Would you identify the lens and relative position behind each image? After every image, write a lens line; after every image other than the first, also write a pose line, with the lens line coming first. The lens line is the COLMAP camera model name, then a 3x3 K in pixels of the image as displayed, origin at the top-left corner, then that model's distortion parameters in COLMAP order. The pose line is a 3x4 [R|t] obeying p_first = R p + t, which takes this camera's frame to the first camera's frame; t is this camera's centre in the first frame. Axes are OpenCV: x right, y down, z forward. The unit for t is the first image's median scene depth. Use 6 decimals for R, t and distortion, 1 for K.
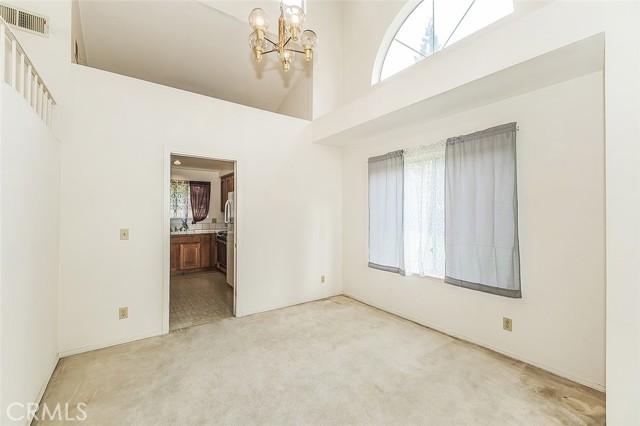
lens RADIAL K [[267.5, 0, 321.2], [0, 267.5, 213.1], [0, 0, 1]] dist [0.001298, 0.000594]
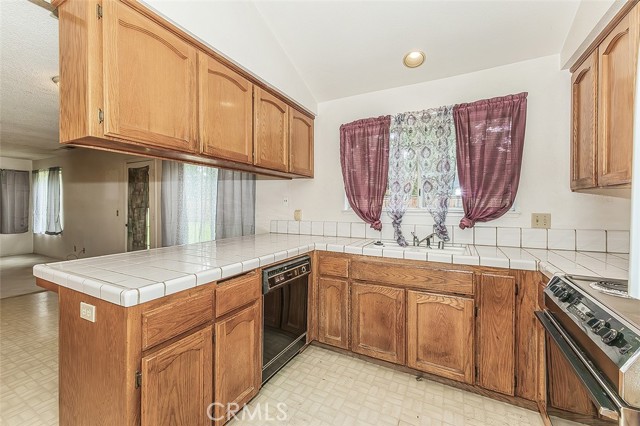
lens RADIAL K [[267.5, 0, 308.3], [0, 267.5, 209.1], [0, 0, 1]] dist [0.001298, 0.000594]
pose [[0.408915, 0.007046, -0.912545, -0.482787], [0.009302, 0.999886, 0.011888, 0.018813], [0.912525, -0.013350, 0.408803, 1.327023]]
